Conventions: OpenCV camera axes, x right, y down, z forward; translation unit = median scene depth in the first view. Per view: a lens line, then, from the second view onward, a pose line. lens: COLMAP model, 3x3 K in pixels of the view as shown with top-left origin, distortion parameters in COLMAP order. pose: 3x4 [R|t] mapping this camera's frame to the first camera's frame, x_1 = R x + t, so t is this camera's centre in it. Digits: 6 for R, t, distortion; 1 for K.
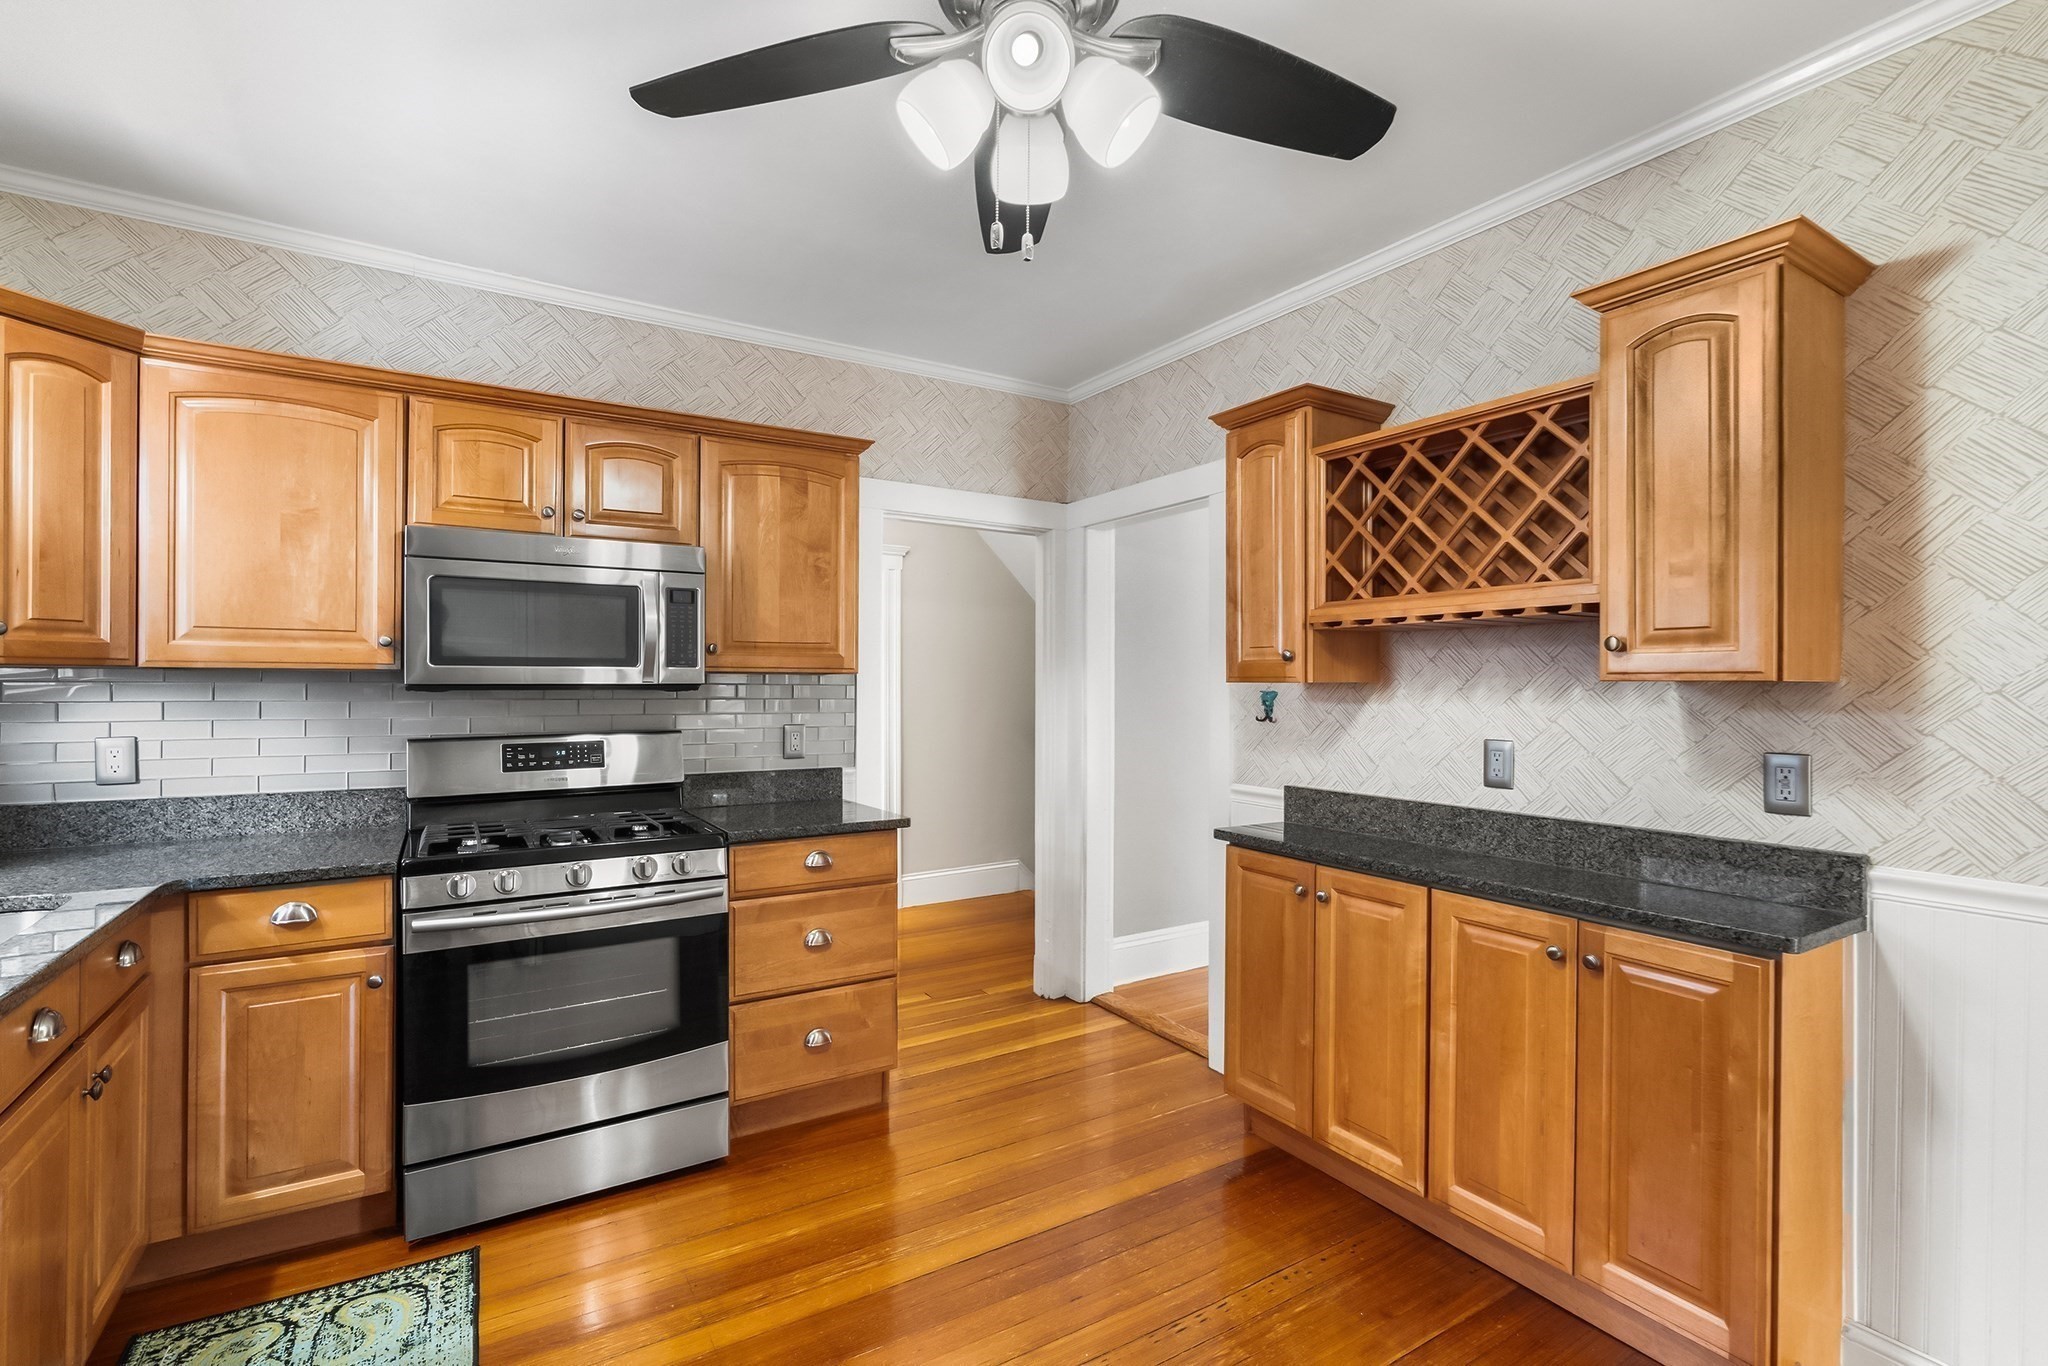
lens RADIAL K [[934.4, 0, 1045.3], [0, 934.4, 677.8], [0, 0, 1]] dist [-0.001733, 0.000188]
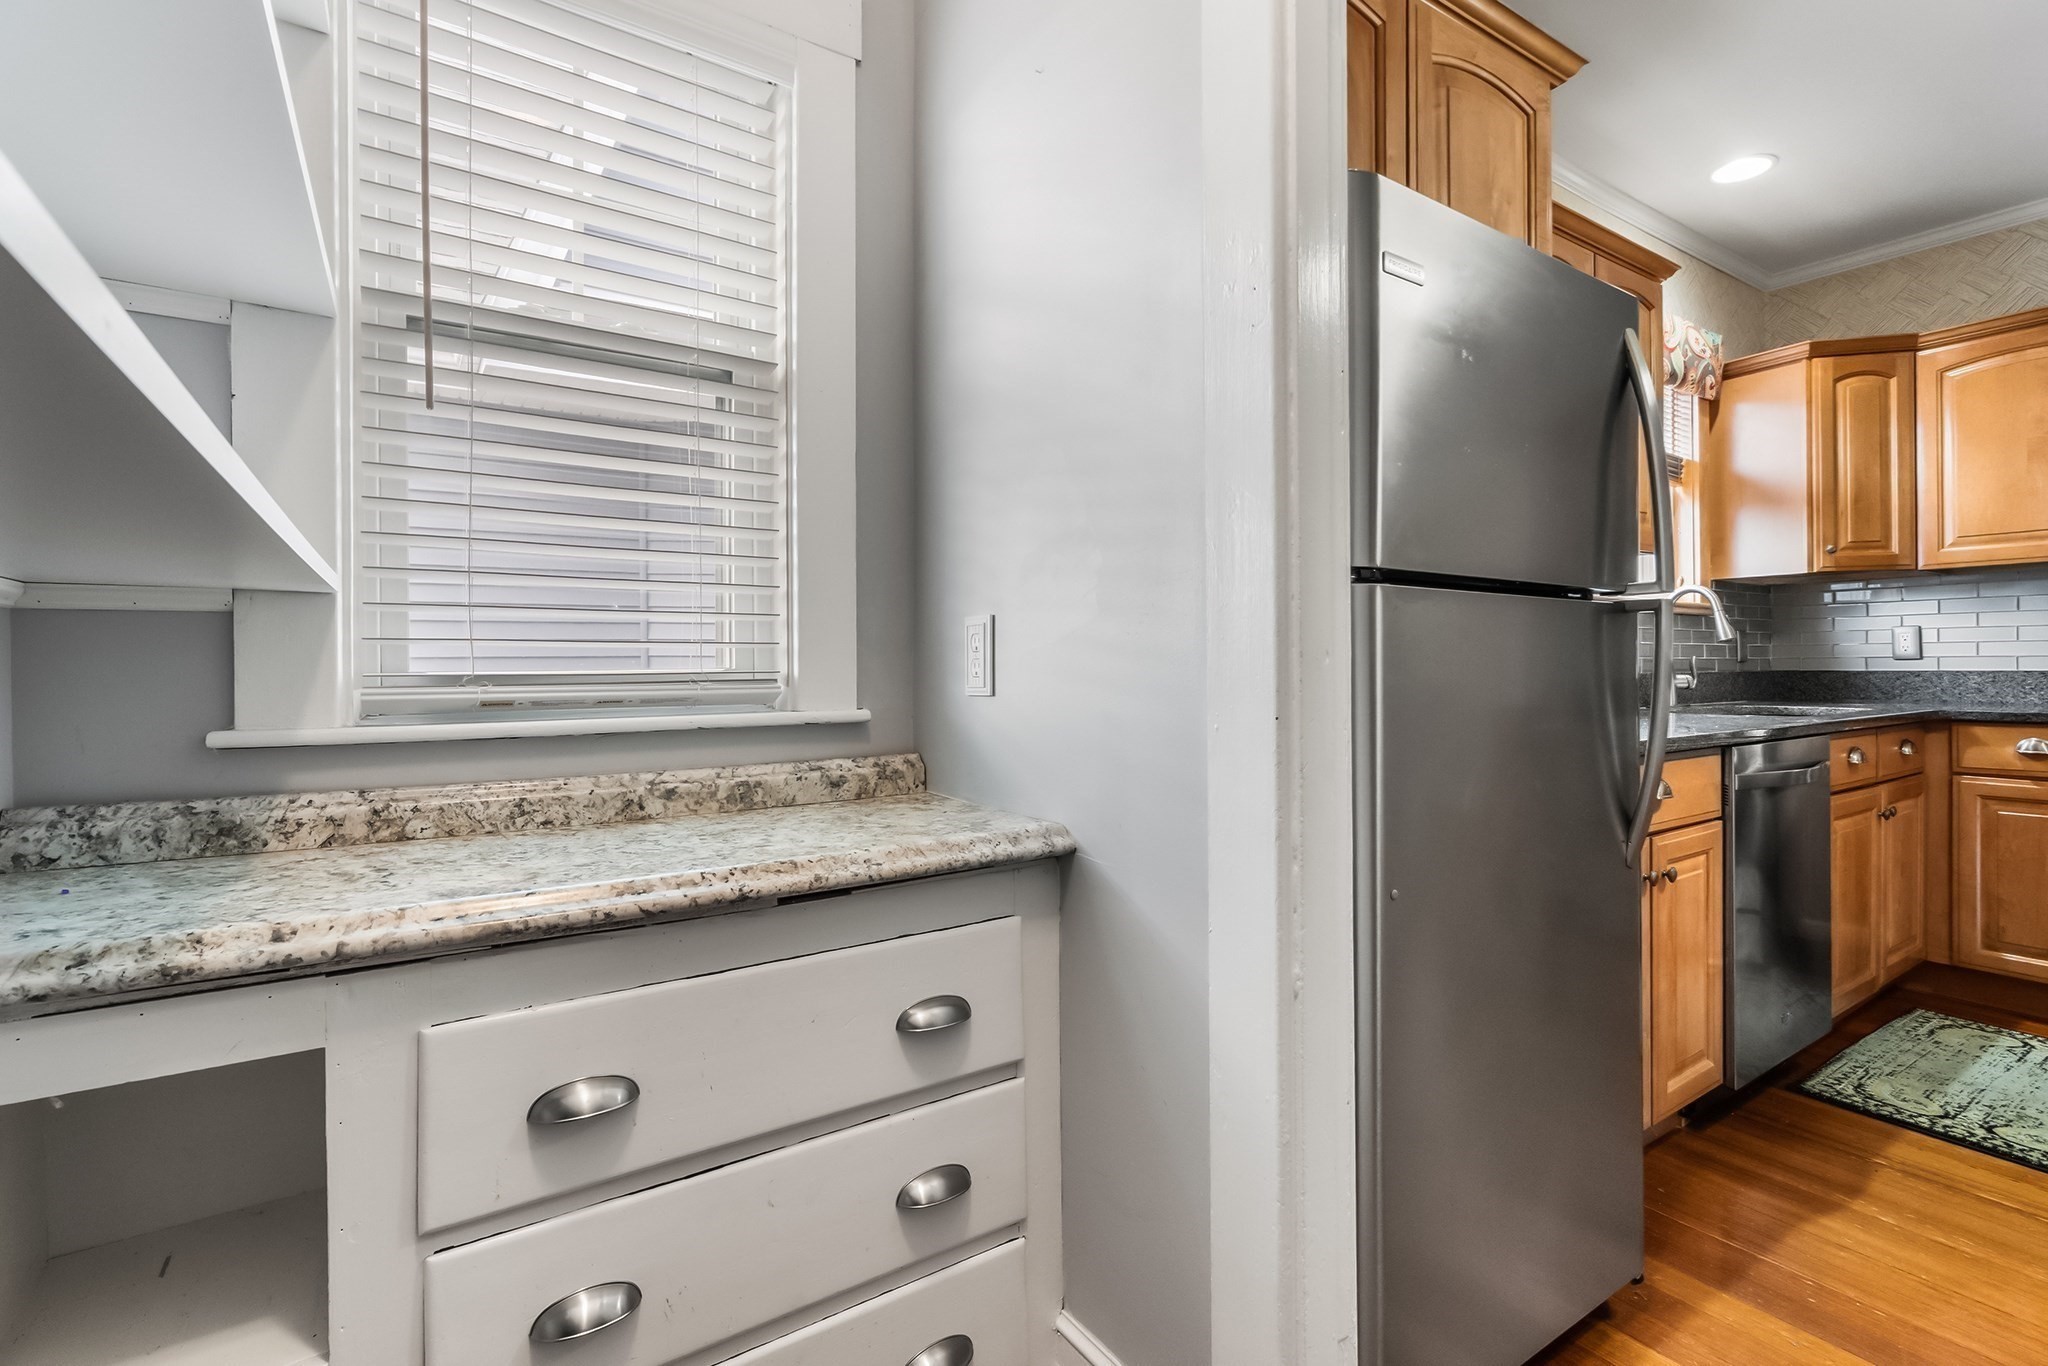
lens RADIAL K [[934.4, 0, 1046.0], [0, 934.4, 672.7], [0, 0, 1]] dist [-0.001733, 0.000188]
pose [[0.023535, 0.000589, -0.999723, 0.438220], [0.012956, 0.999916, 0.000894, 0.131657], [0.999639, -0.012973, 0.023525, -0.381356]]
